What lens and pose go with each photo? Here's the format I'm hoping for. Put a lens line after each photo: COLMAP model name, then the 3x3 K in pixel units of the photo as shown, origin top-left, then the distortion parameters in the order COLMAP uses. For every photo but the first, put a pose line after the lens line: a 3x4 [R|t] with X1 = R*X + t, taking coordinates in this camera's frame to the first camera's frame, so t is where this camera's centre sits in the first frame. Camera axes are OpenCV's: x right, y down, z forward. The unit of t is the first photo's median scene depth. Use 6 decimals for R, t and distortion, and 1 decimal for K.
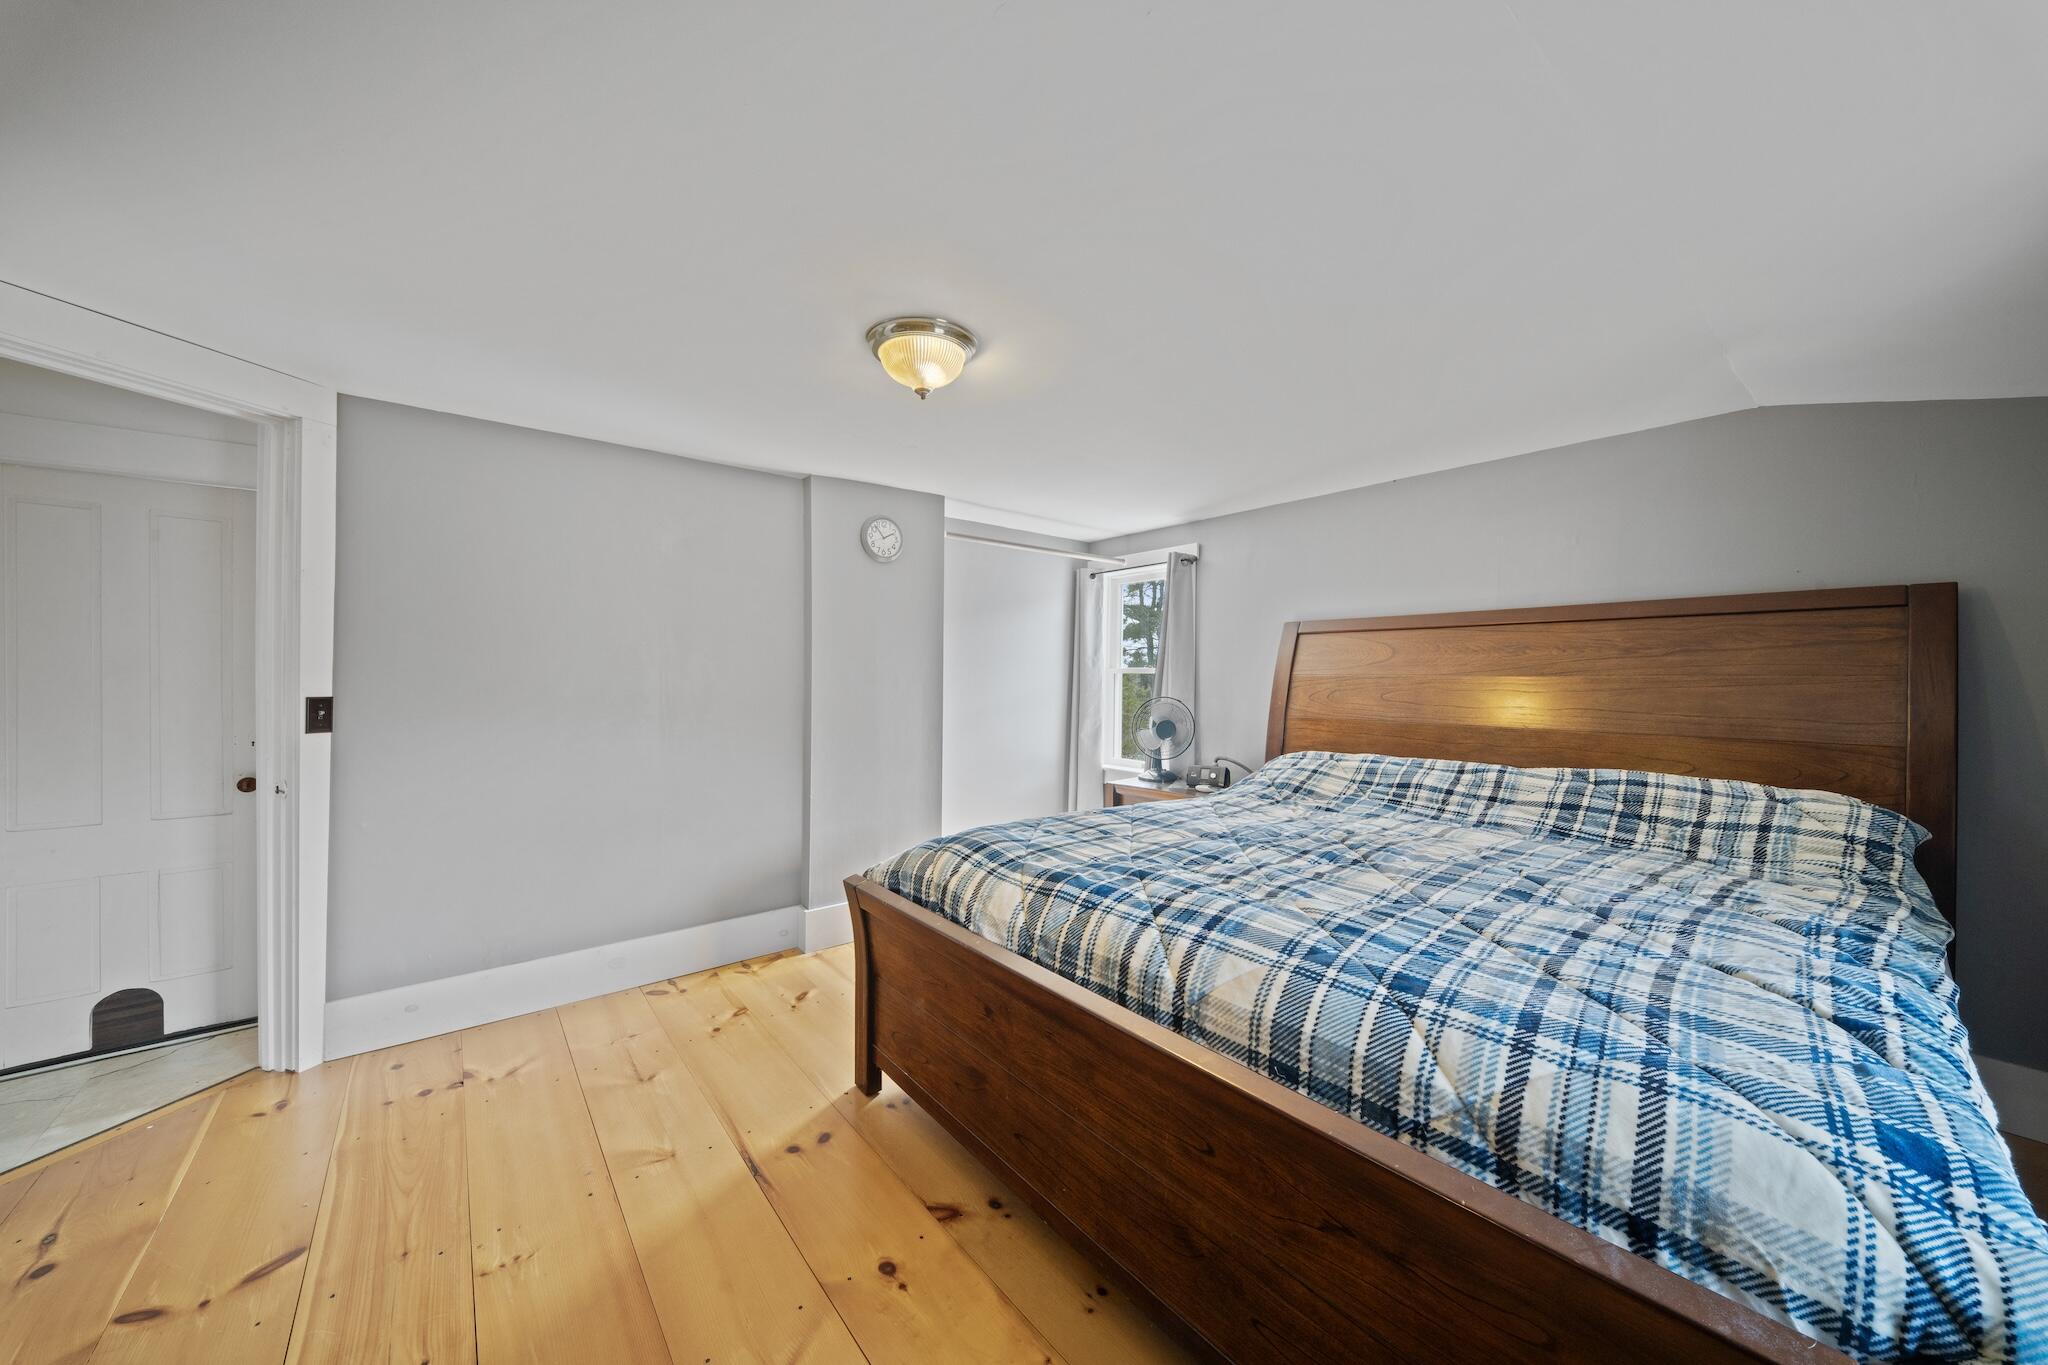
lens RADIAL K [[718.5, 0, 1020.4], [0, 718.5, 668.7], [0, 0, 1]] dist [0.001686, -0.005221]
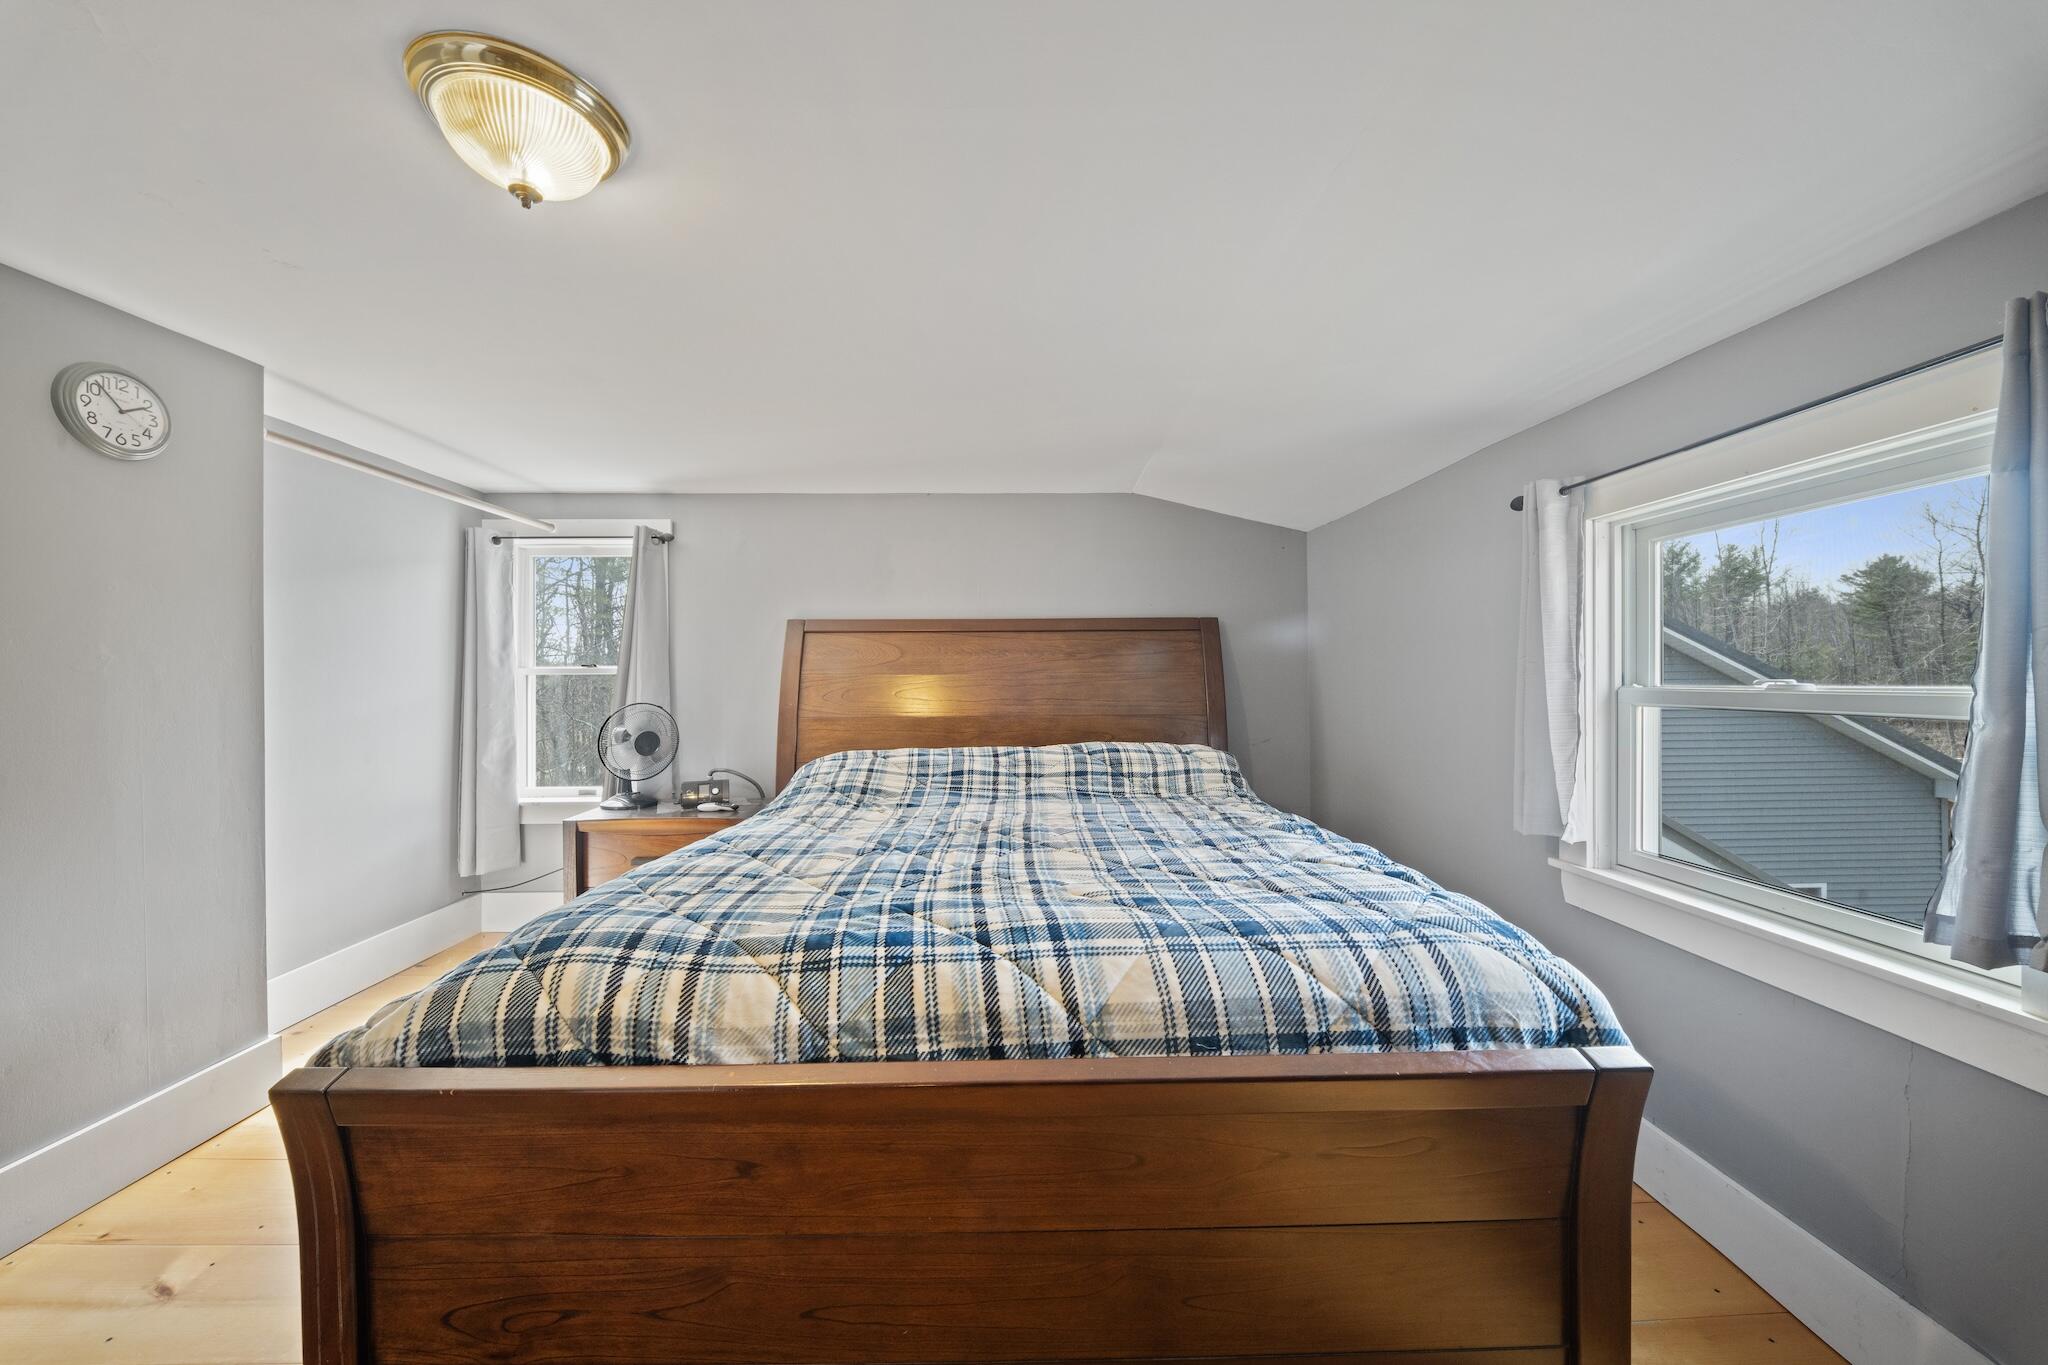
lens RADIAL K [[713.8, 0, 1027.0], [0, 713.8, 678.6], [0, 0, 1]] dist [0.013954, -0.009584]
pose [[0.608641, -0.011397, 0.793364, -0.409189], [0.001631, 0.999913, 0.013114, 0.004144], [-0.793444, -0.006688, 0.608607, 0.371351]]
